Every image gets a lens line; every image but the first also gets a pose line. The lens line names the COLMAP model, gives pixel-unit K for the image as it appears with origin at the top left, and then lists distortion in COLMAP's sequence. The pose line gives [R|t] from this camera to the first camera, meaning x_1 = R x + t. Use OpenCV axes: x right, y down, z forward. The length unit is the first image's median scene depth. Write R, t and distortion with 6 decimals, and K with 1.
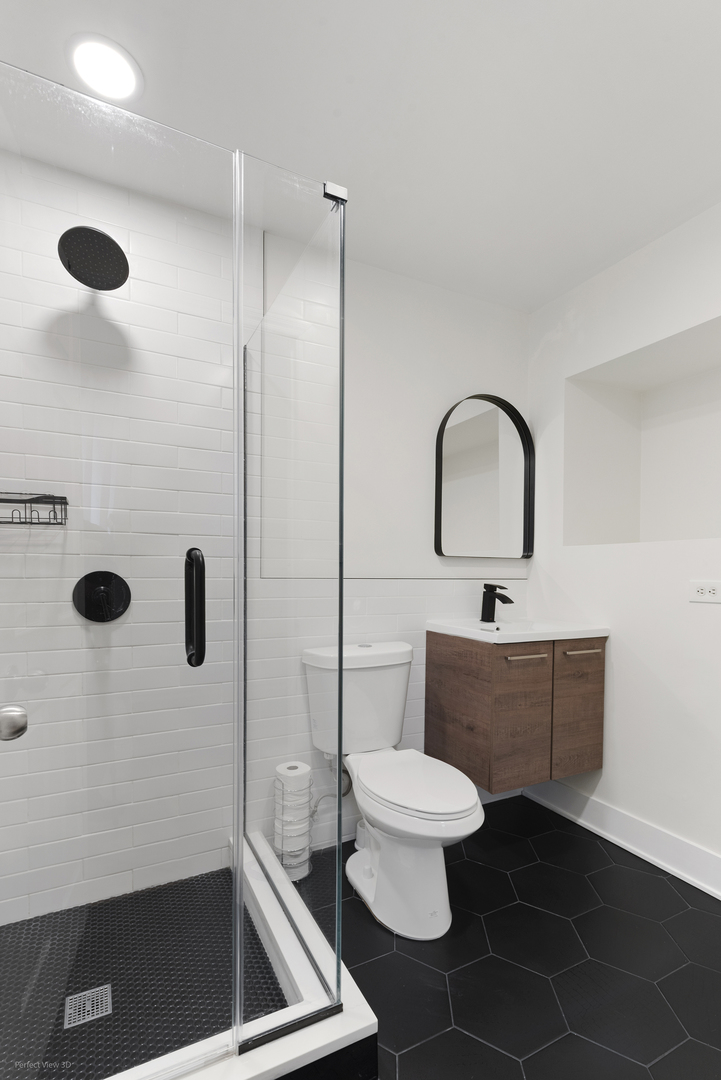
lens RADIAL K [[497.4, 0, 375.3], [0, 497.4, 578.3], [0, 0, 1]] dist [0.024271, -0.000259]
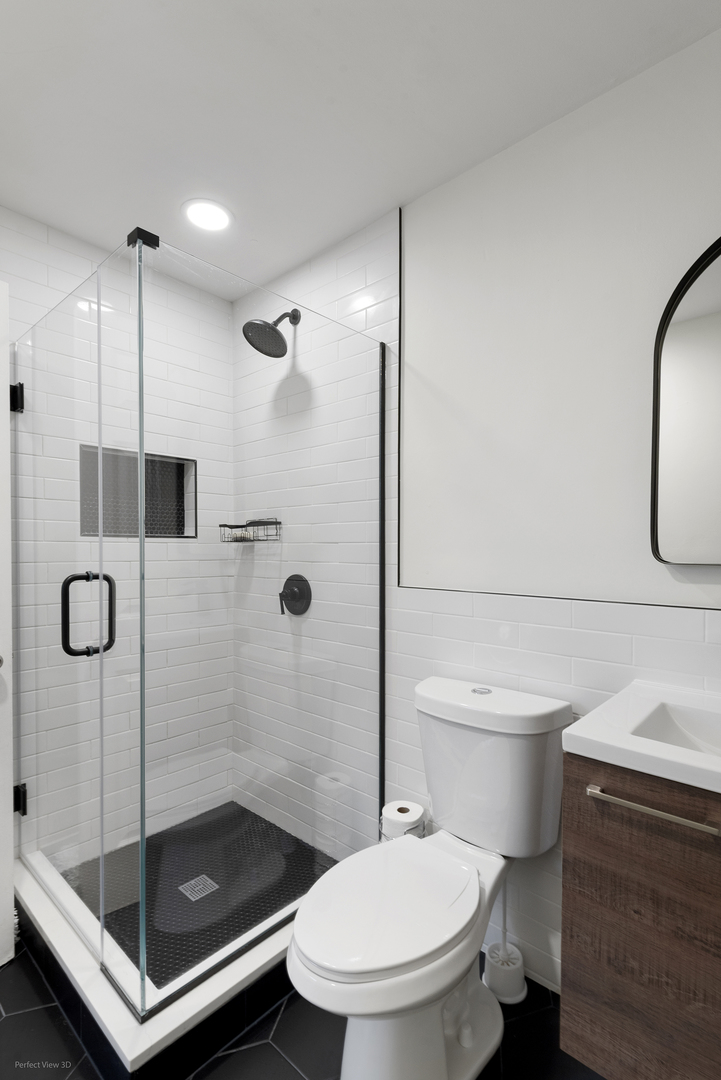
lens RADIAL K [[512.9, 0, 383.6], [0, 512.9, 554.4], [0, 0, 1]] dist [0.006263, -0.001168]
pose [[0.368613, 0.005961, -0.929564, 0.666380], [-0.012778, 0.999917, 0.001345, -0.062835], [0.929495, 0.011382, 0.368659, 0.658974]]
